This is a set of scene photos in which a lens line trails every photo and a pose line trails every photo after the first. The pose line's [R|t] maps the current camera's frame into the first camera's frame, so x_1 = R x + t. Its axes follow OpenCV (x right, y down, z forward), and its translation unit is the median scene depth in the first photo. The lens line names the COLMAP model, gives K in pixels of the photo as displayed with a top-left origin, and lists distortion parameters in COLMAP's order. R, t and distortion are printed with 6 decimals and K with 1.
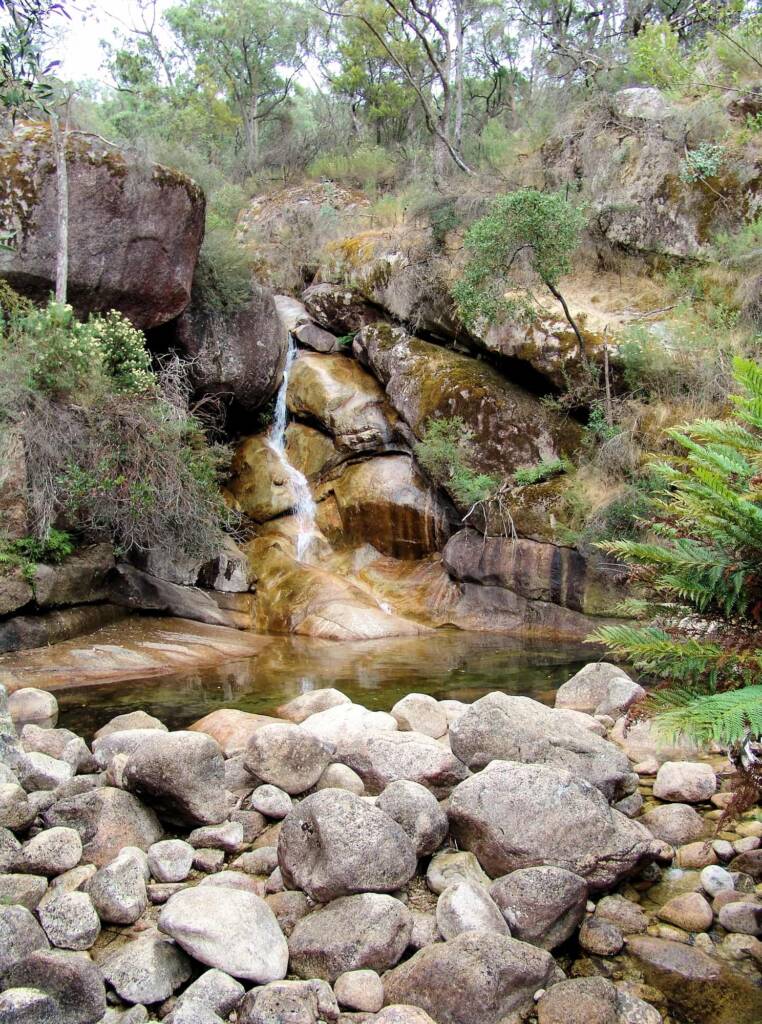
lens RADIAL K [[821.5, 0, 367.4], [0, 821.5, 515.1], [0, 0, 1]] dist [-0.153508, 0.137771]
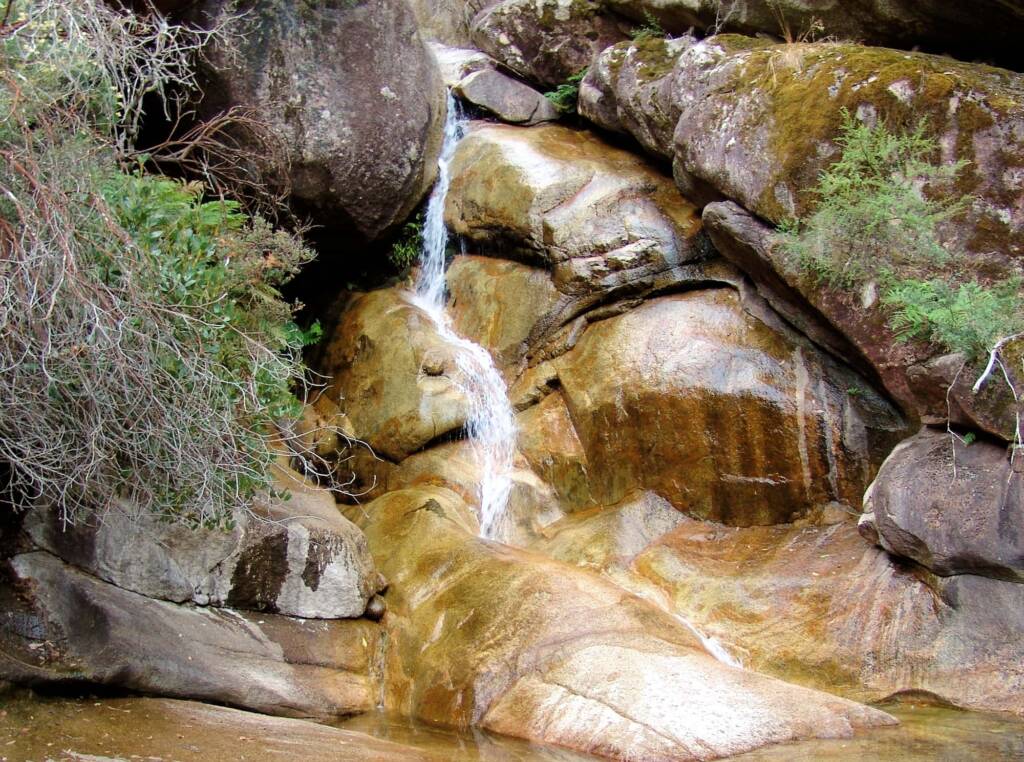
lens RADIAL K [[1093.4, 0, 509.8], [0, 1093.4, 463.2], [0, 0, 1]] dist [-0.148804, 0.123167]
pose [[0.998330, -0.033722, -0.046899, -0.042129], [0.032209, 0.998948, -0.032639, 0.034237], [0.047950, 0.031074, 0.998366, 0.422273]]
